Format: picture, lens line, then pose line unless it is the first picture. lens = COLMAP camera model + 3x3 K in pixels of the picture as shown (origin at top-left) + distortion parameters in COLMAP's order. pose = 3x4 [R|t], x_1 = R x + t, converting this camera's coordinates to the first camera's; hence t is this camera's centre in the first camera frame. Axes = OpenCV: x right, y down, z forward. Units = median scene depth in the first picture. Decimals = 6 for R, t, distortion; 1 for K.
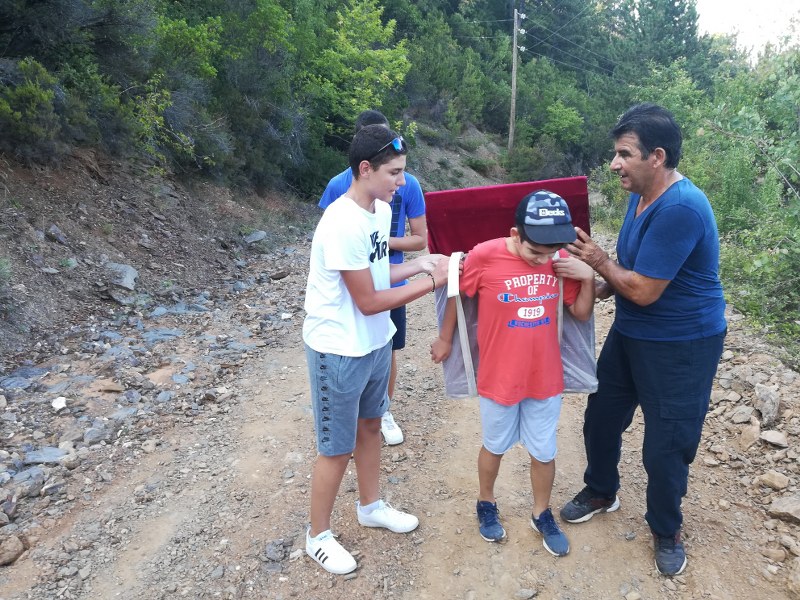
lens RADIAL K [[608.4, 0, 397.7], [0, 608.4, 296.4], [0, 0, 1]] dist [0.043190, -0.063309]
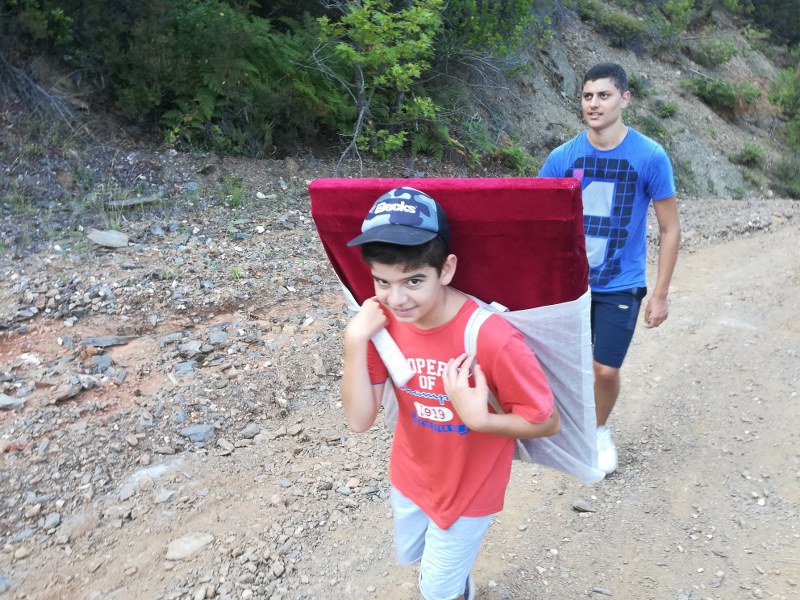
lens RADIAL K [[608.4, 0, 398.0], [0, 608.4, 301.6], [0, 0, 1]] dist [0.043190, -0.063309]
pose [[0.926768, 0.171270, -0.334316, 0.084899], [-0.136286, 0.982673, 0.125619, -0.082305], [0.350038, -0.070857, 0.934052, 0.446359]]
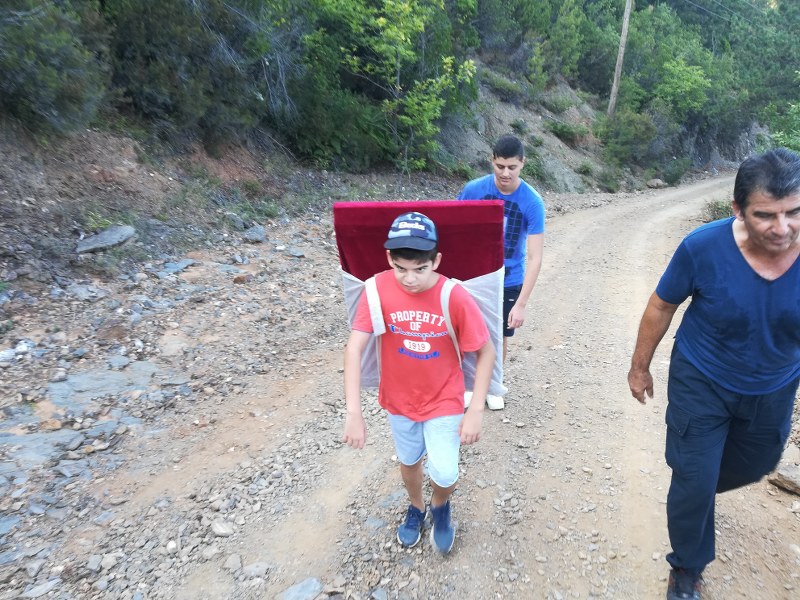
lens RADIAL K [[608.4, 0, 400.4], [0, 608.4, 301.5], [0, 0, 1]] dist [0.043190, -0.063309]
pose [[0.989102, 0.099035, -0.108944, 0.031649], [-0.091219, 0.993037, 0.074537, -0.041150], [0.115567, -0.063786, 0.991249, 0.196274]]
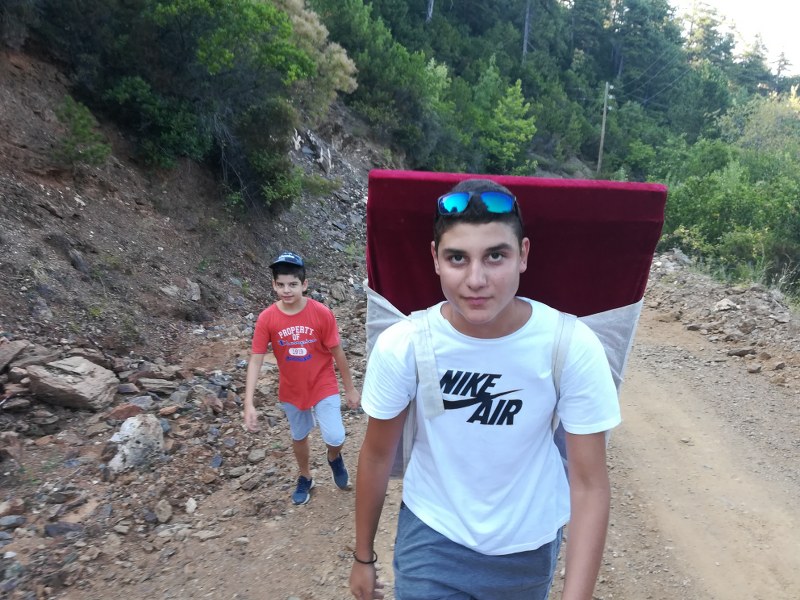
lens RADIAL K [[608.4, 0, 394.5], [0, 608.4, 296.6], [0, 0, 1]] dist [0.043190, -0.063309]
pose [[0.984615, 0.071165, -0.159587, -0.045981], [-0.072705, 0.997346, -0.003821, 0.102663], [0.158892, 0.015365, 0.987176, -0.562527]]
